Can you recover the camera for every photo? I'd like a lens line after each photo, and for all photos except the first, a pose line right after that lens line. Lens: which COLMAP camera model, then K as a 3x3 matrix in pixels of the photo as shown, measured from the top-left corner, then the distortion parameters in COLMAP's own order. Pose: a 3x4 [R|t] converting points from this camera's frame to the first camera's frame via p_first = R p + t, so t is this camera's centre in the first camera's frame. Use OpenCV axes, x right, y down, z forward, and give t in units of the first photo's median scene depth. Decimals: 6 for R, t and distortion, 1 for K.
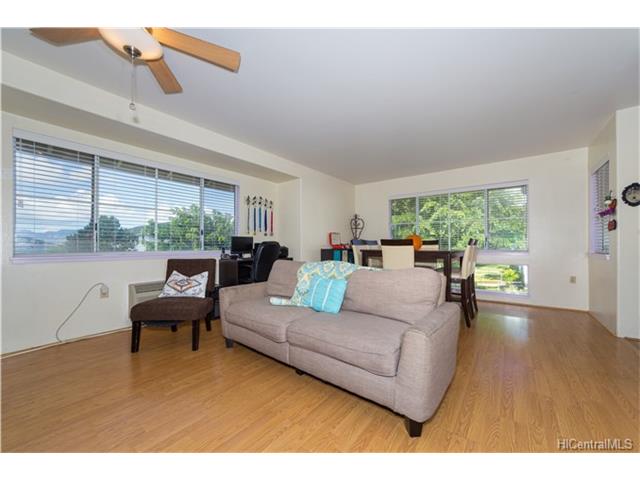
lens RADIAL K [[251.1, 0, 322.4], [0, 251.1, 245.3], [0, 0, 1]] dist [-0.000271, -0.000017]
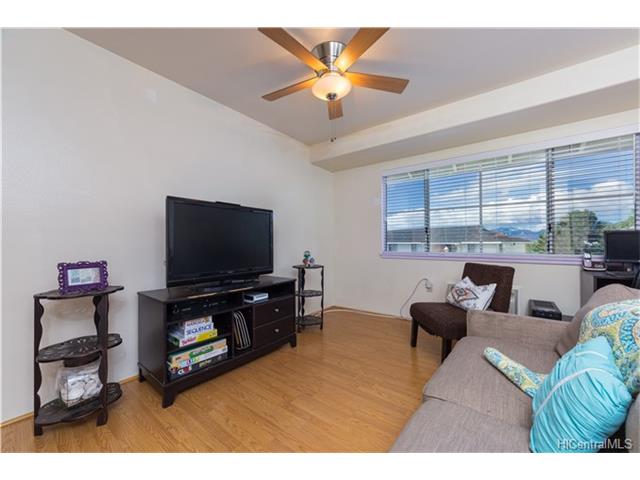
lens RADIAL K [[251.1, 0, 322.4], [0, 251.1, 245.3], [0, 0, 1]] dist [-0.000271, -0.000017]
pose [[0.015052, 0.007196, -0.999861, 0.141257], [0.002797, 0.999970, 0.007239, -0.006911], [0.999883, -0.002905, 0.015031, 0.264436]]
